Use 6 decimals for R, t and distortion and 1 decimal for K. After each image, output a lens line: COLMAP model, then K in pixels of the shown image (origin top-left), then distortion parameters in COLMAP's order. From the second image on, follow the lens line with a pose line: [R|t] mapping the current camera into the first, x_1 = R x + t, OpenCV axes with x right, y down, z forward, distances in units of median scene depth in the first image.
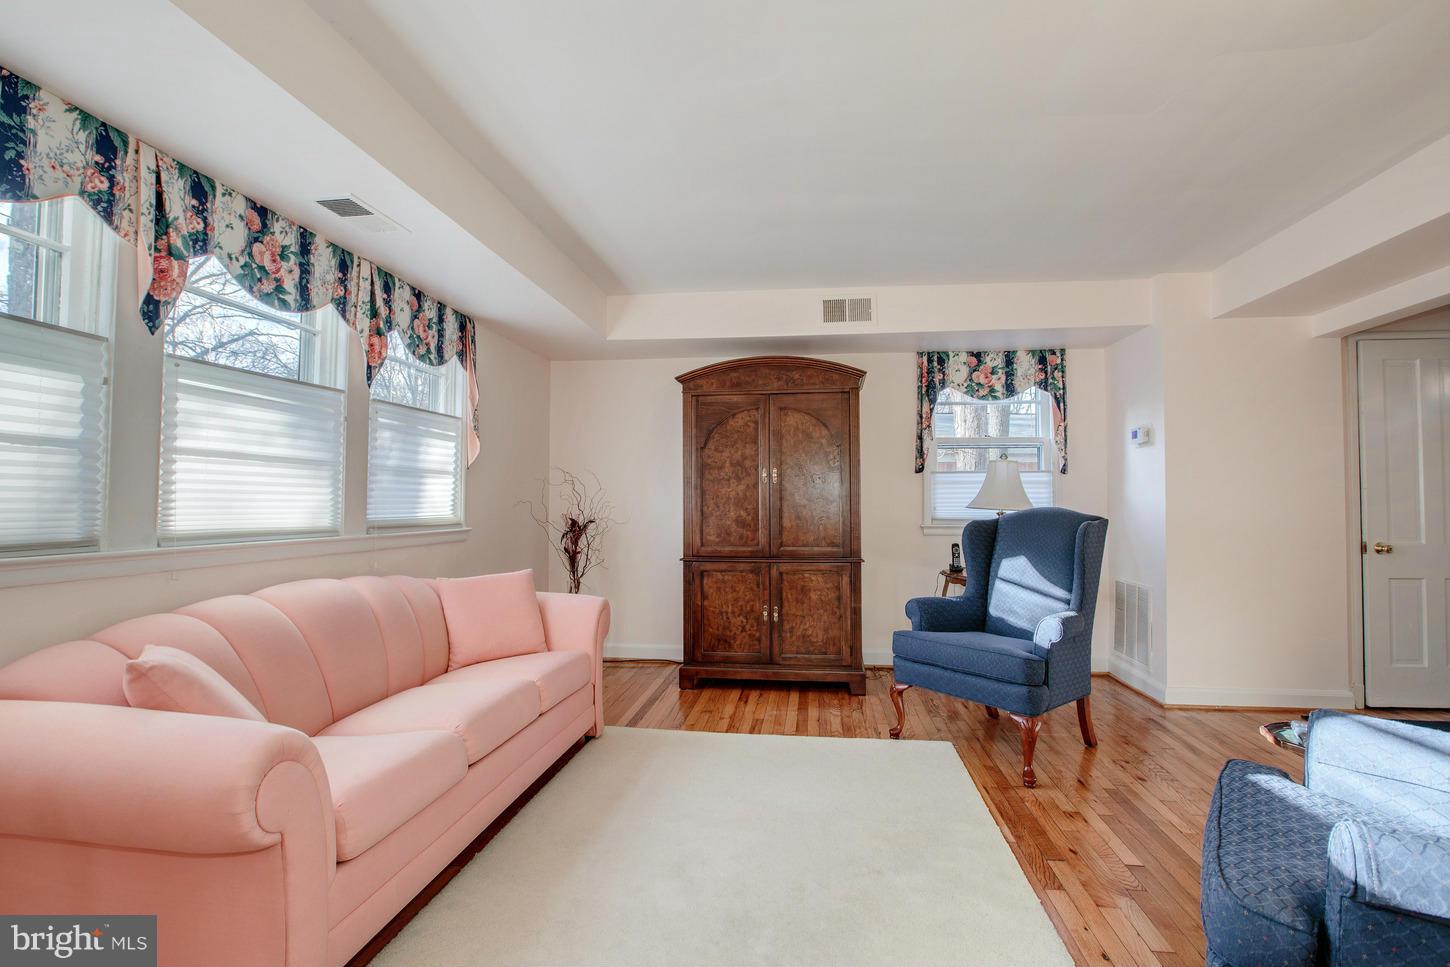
lens RADIAL K [[654.6, 0, 732.4], [0, 654.6, 482.9], [0, 0, 1]] dist [-0.005085, 0.000090]
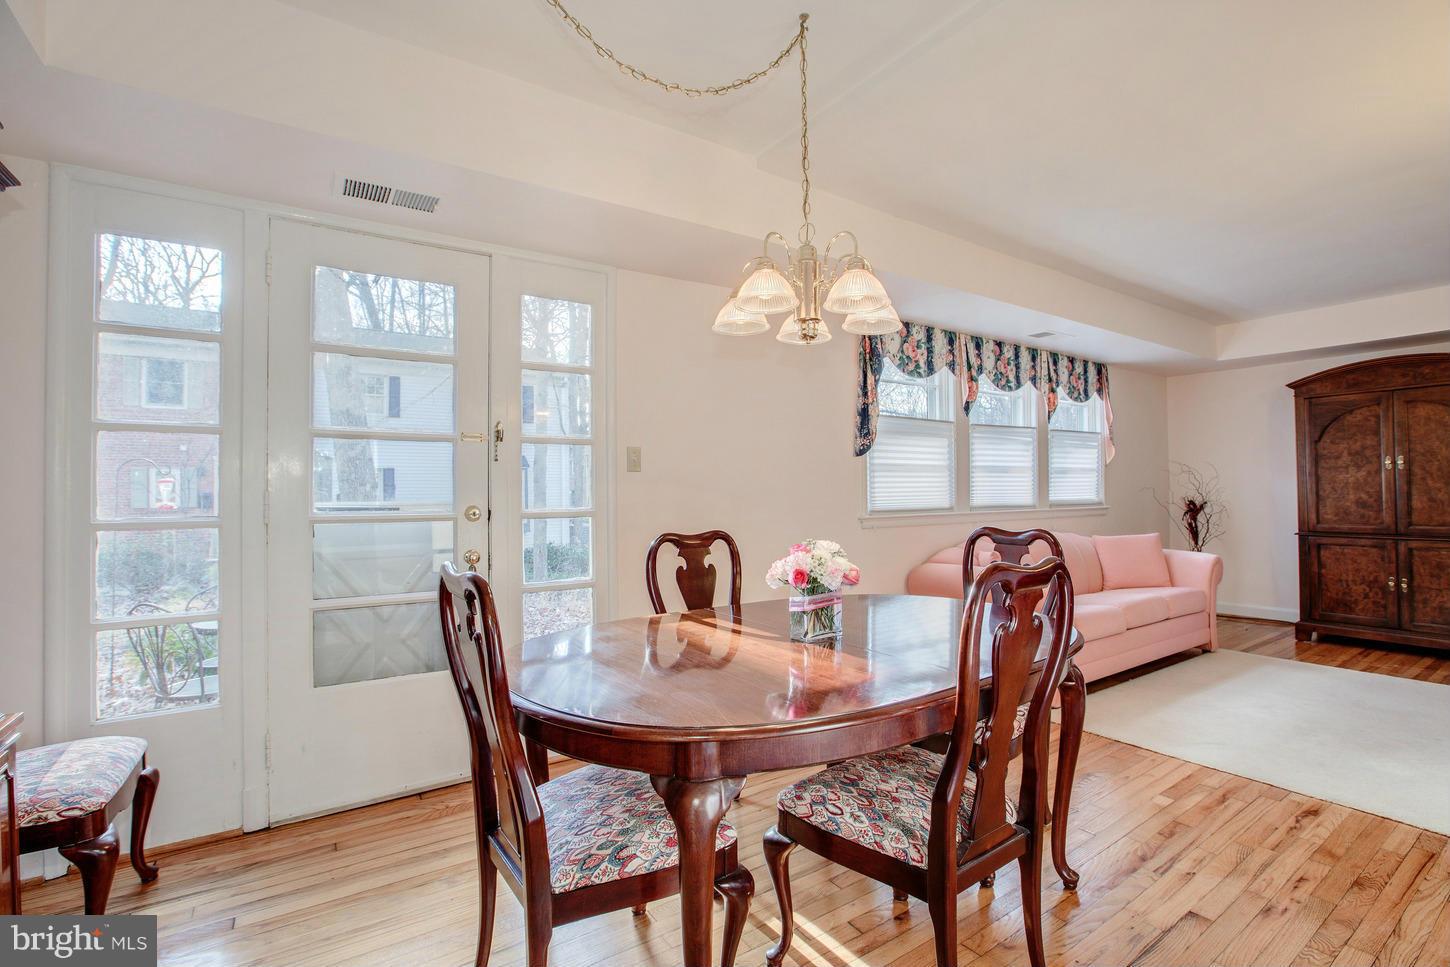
lens RADIAL K [[654.6, 0, 732.4], [0, 654.6, 482.9], [0, 0, 1]] dist [-0.005085, 0.000090]
pose [[0.653698, -0.016533, -0.756575, 0.160232], [0.032821, 0.999440, 0.006518, -0.021028], [0.756044, -0.029092, 0.653874, -0.601385]]
